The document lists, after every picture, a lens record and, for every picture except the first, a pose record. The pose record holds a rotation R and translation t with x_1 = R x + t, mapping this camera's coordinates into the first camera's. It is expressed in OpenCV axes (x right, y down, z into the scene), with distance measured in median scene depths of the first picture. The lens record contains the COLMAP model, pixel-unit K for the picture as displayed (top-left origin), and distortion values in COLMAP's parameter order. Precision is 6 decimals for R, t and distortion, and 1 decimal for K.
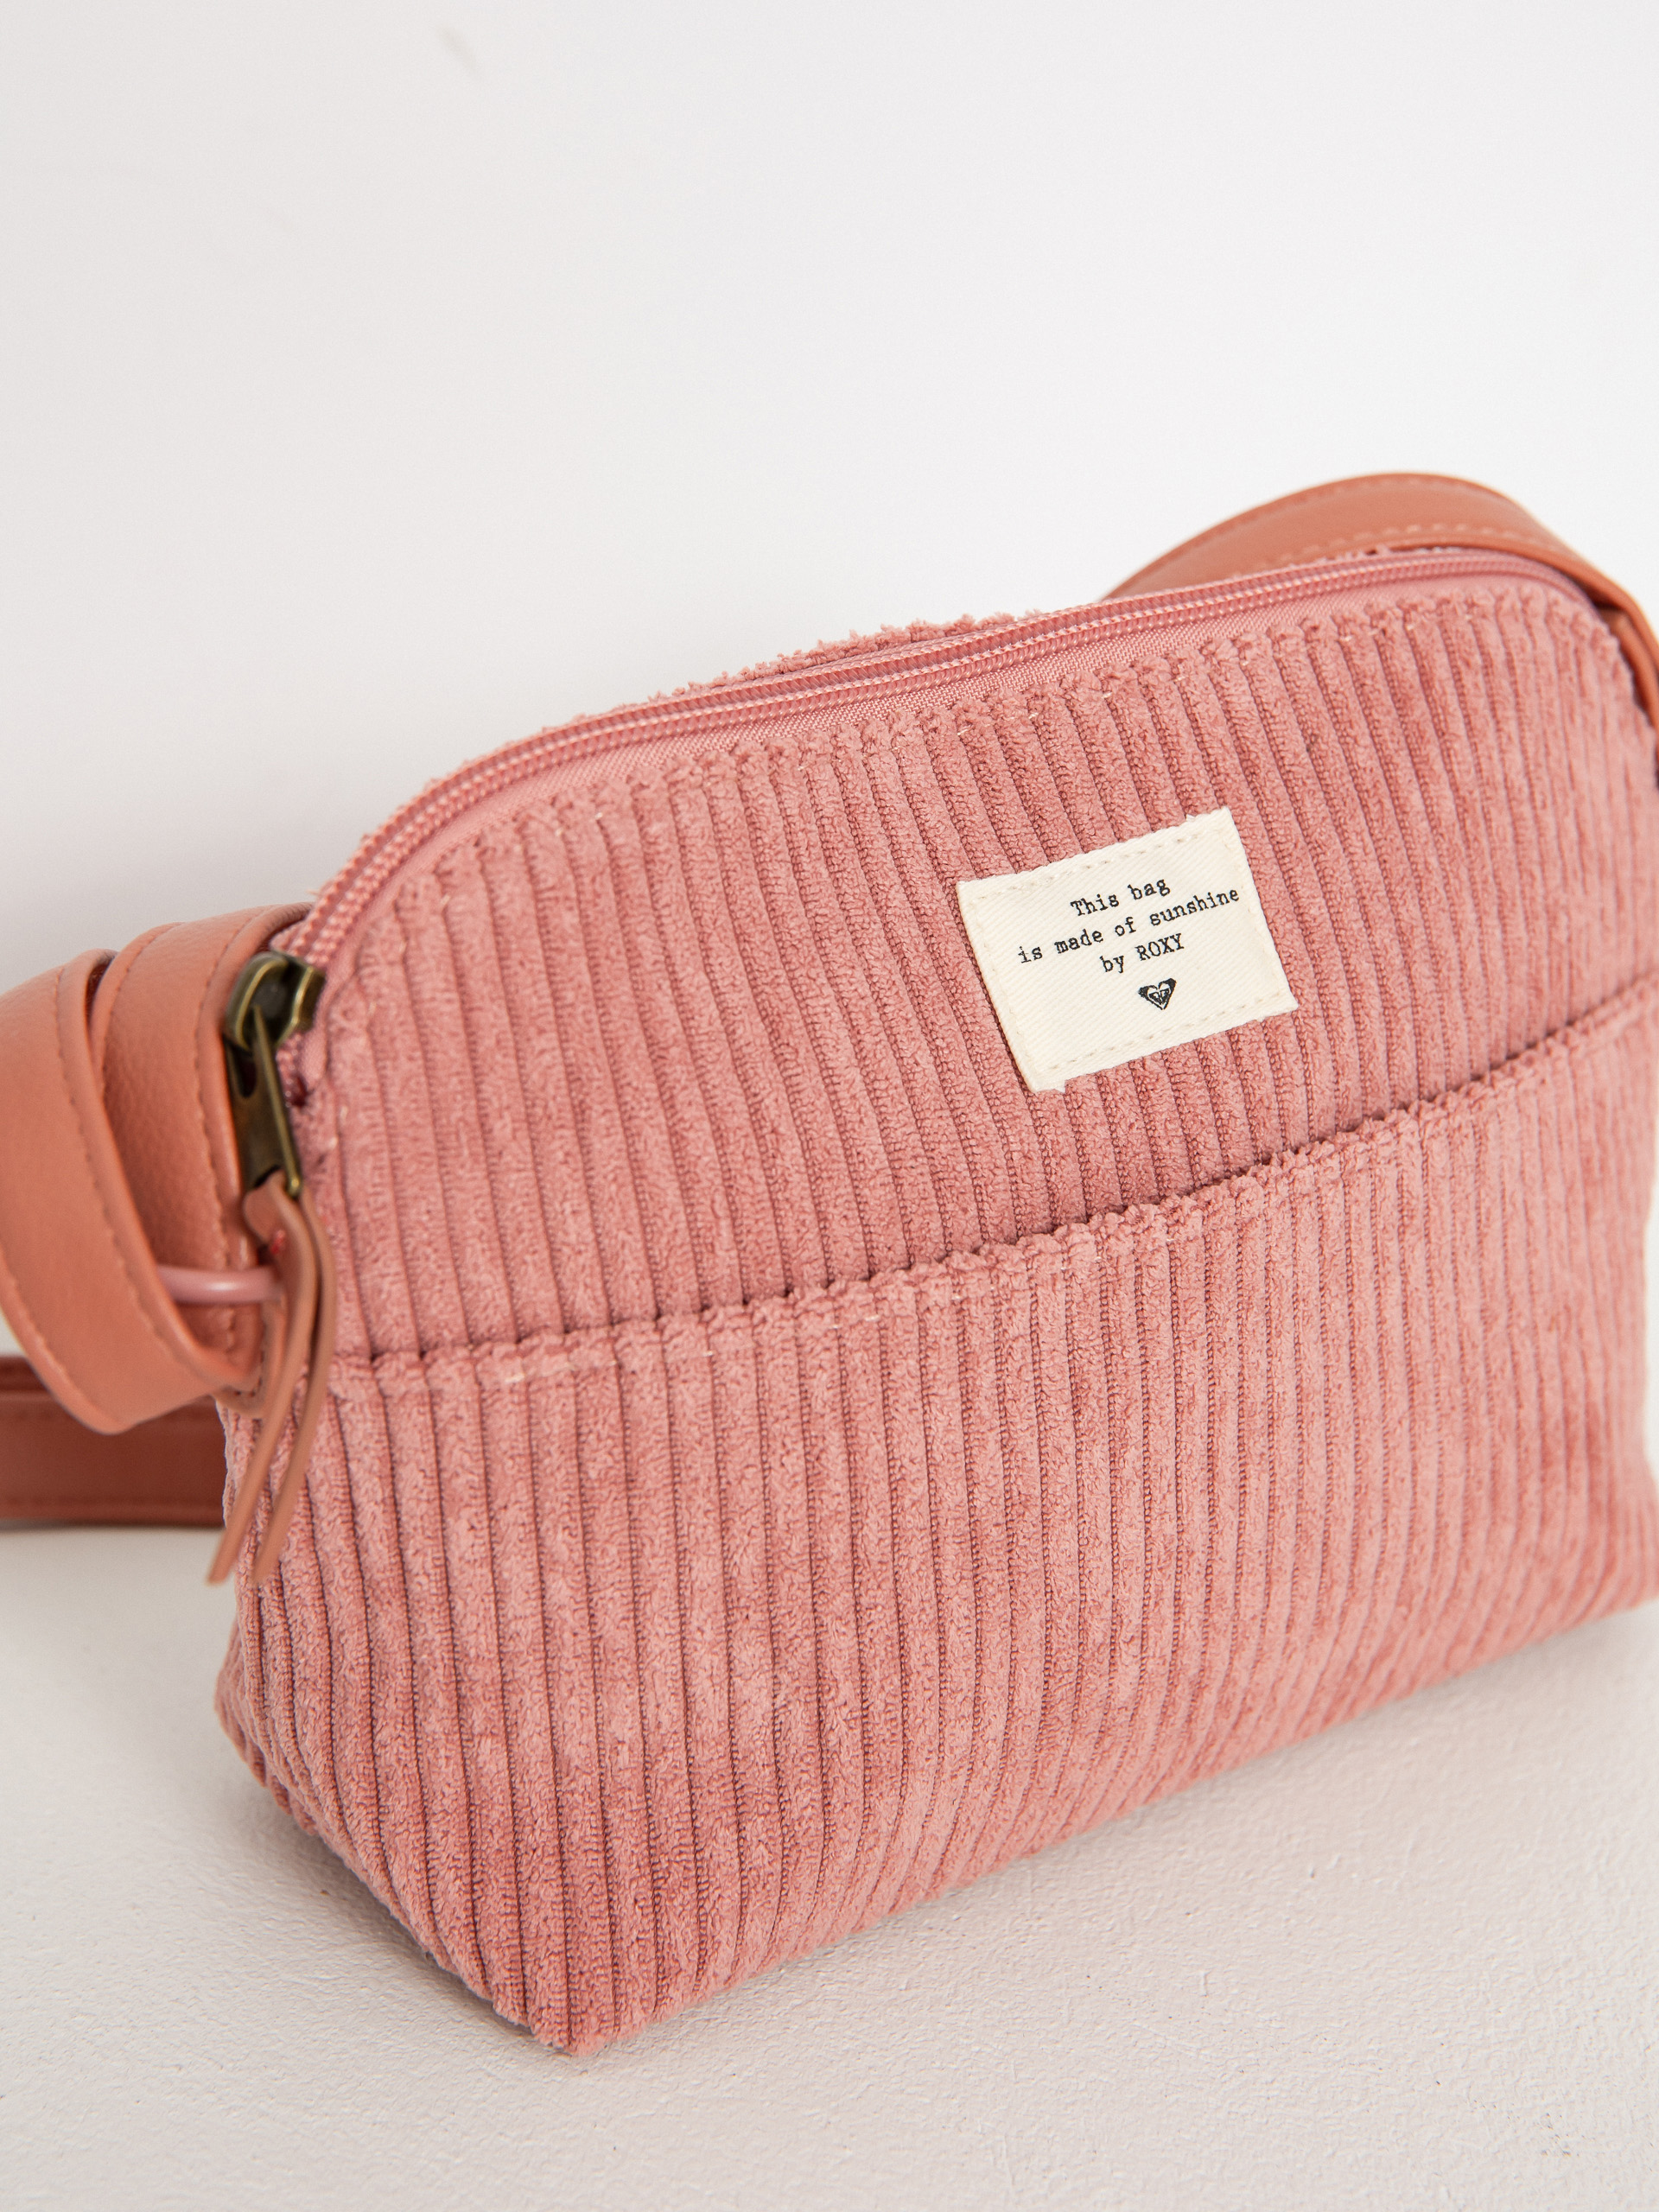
lens RADIAL K [[5053.7, 0, 829.5], [0, 5053.7, 1106.0], [0, 0, 1]] dist [0.017124, 0.057773]
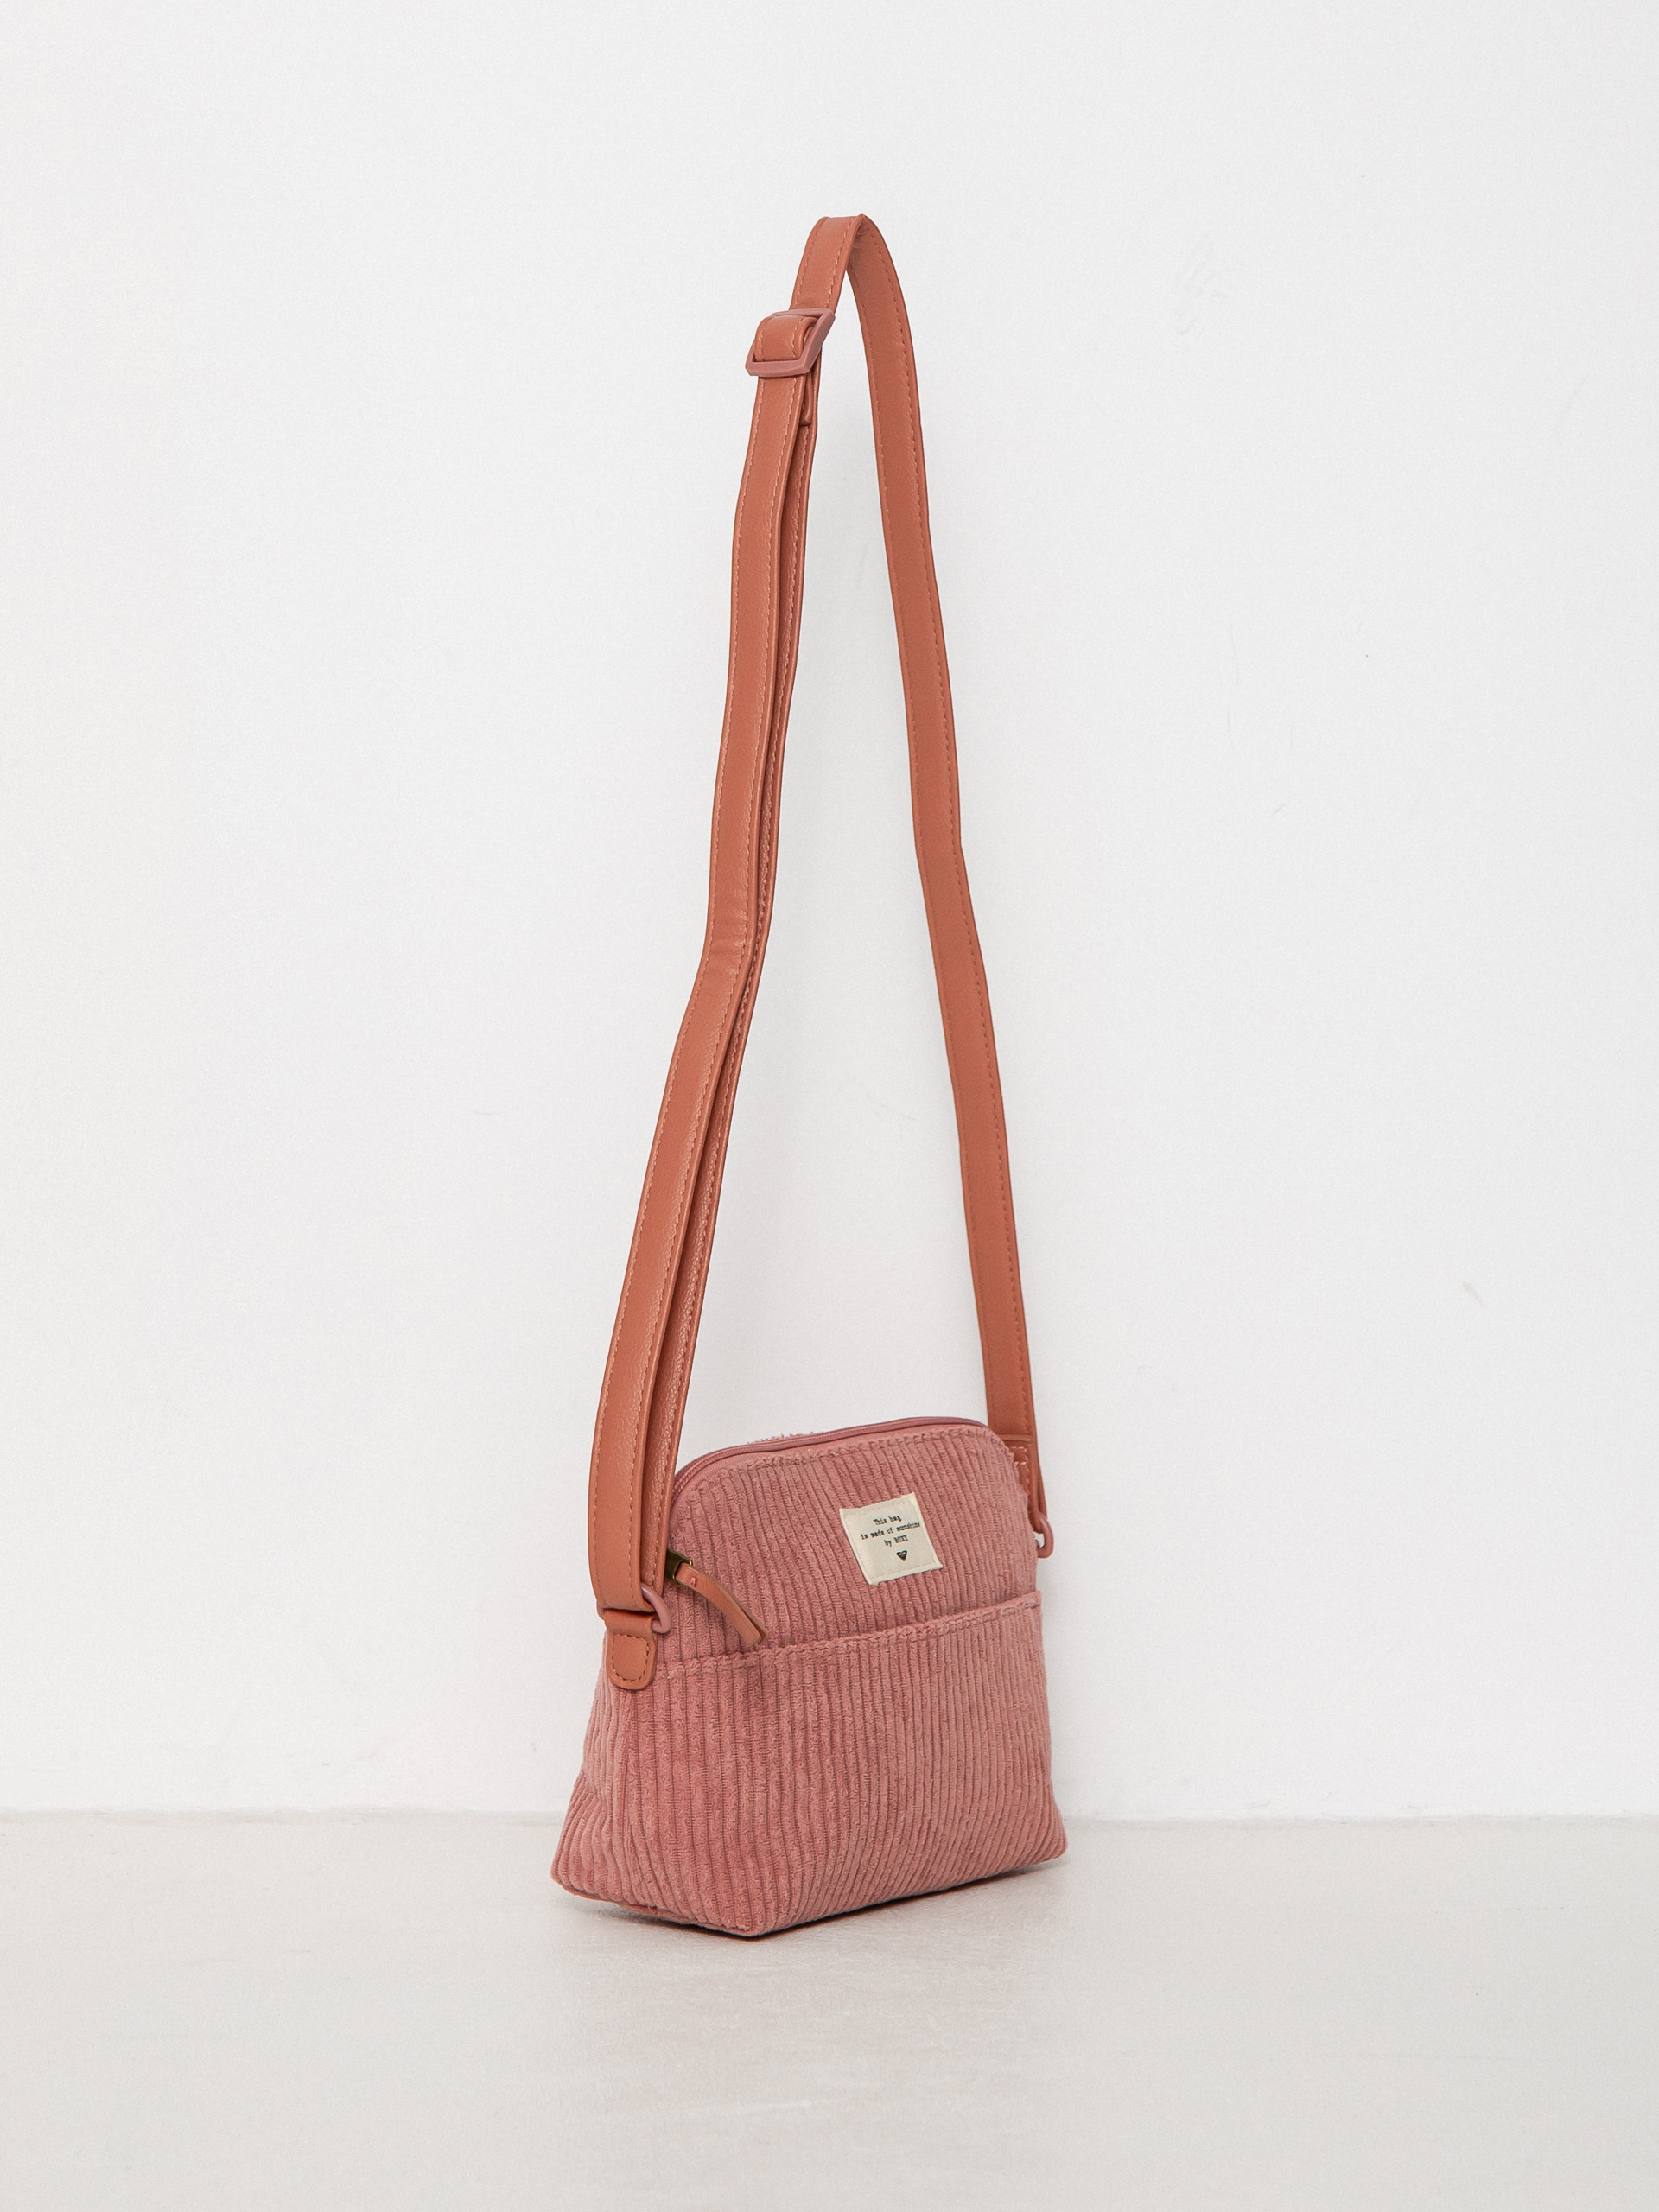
lens RADIAL K [[5053.7, 0, 829.5], [0, 5053.7, 1106.0], [0, 0, 1]] dist [0.017124, 0.057773]
pose [[0.971054, -0.033893, 0.236442, -0.631355], [0.100476, 0.956005, -0.275608, 0.510751], [-0.216698, 0.291387, 0.931738, -1.677091]]
